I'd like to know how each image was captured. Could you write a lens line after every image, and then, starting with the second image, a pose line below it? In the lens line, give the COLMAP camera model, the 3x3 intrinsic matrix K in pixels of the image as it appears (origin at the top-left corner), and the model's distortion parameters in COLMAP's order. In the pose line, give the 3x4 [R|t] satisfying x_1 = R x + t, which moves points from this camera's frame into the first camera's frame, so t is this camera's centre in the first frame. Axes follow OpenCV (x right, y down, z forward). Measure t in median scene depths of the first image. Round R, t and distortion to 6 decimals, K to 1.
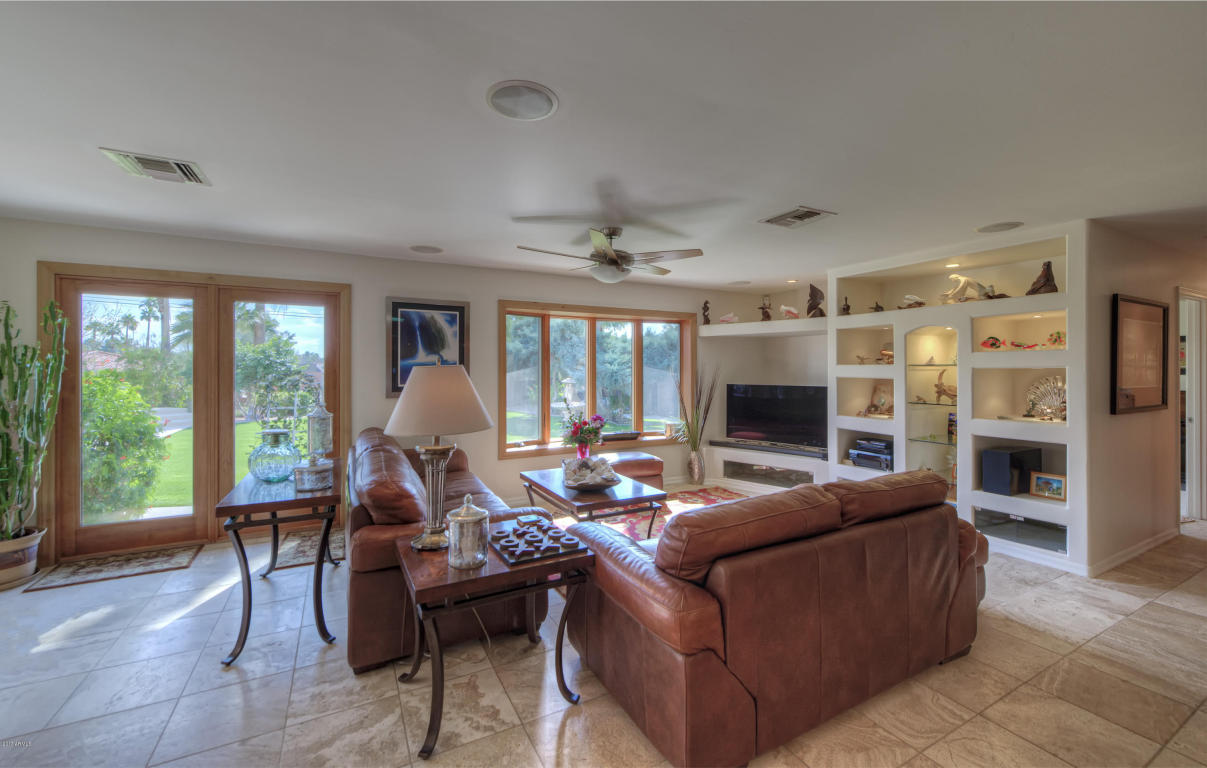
lens RADIAL K [[485.5, 0, 607.2], [0, 485.5, 366.4], [0, 0, 1]] dist [0.013446, 0.000017]
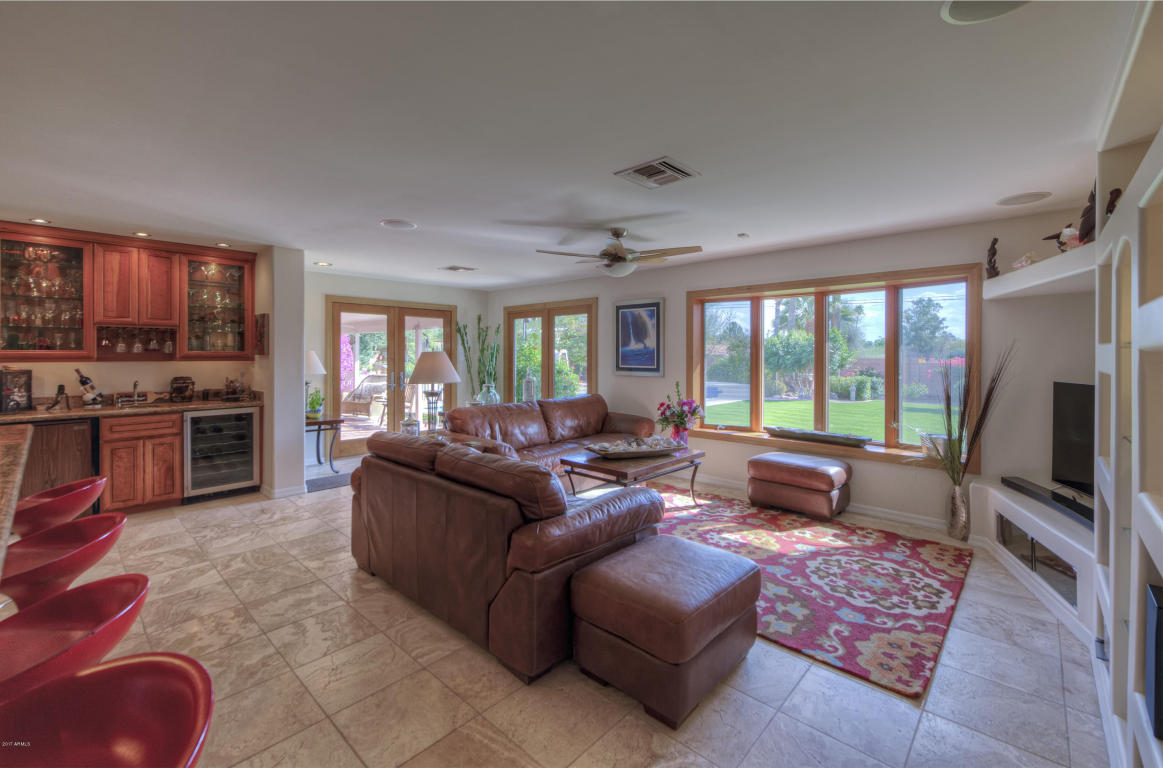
lens RADIAL K [[500.6, 0, 571.9], [0, 500.6, 354.5], [0, 0, 1]] dist [0.002574, -0.001940]
pose [[0.307953, -0.001636, -0.951400, 0.832275], [0.004599, 0.999989, -0.000231, 0.005302], [0.951390, -0.004304, 0.307957, 0.422984]]
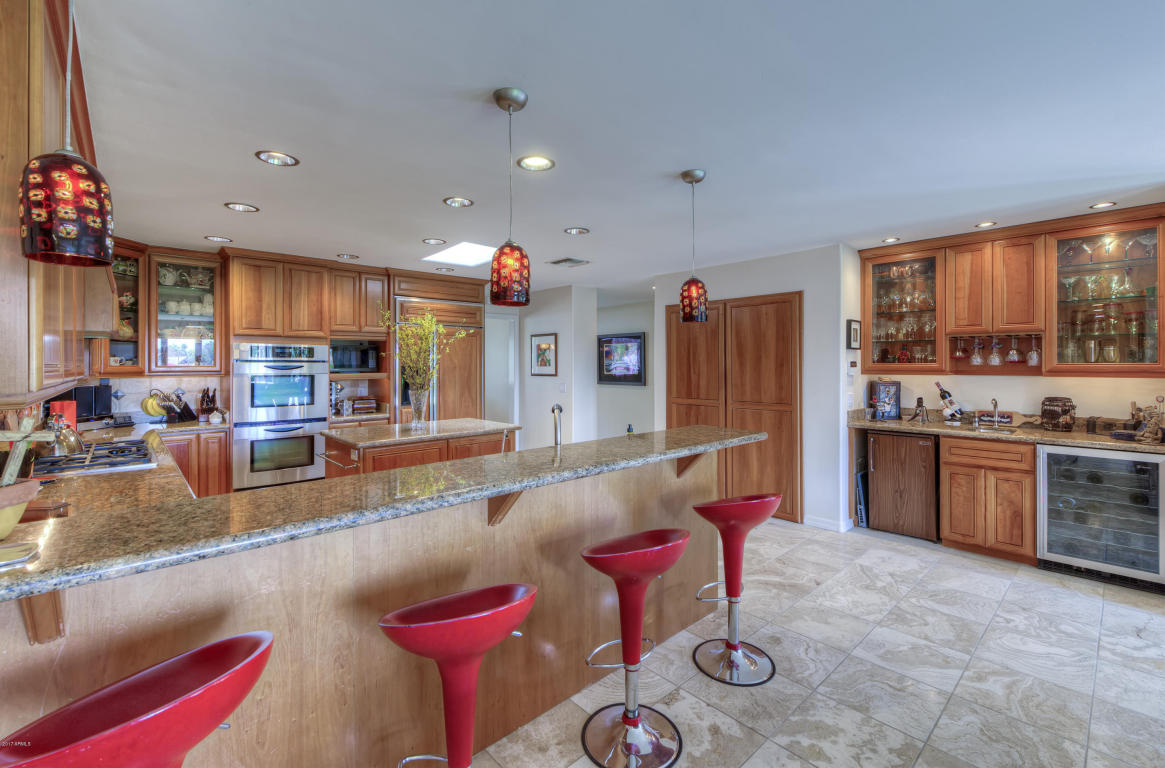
lens RADIAL K [[501.5, 0, 569.9], [0, 501.5, 363.6], [0, 0, 1]] dist [0.002574, -0.001940]
pose [[-0.973080, 0.002226, -0.230457, 0.508557], [0.003089, 0.999990, -0.003384, -0.004617], [0.230447, -0.004004, -0.973077, 0.562883]]
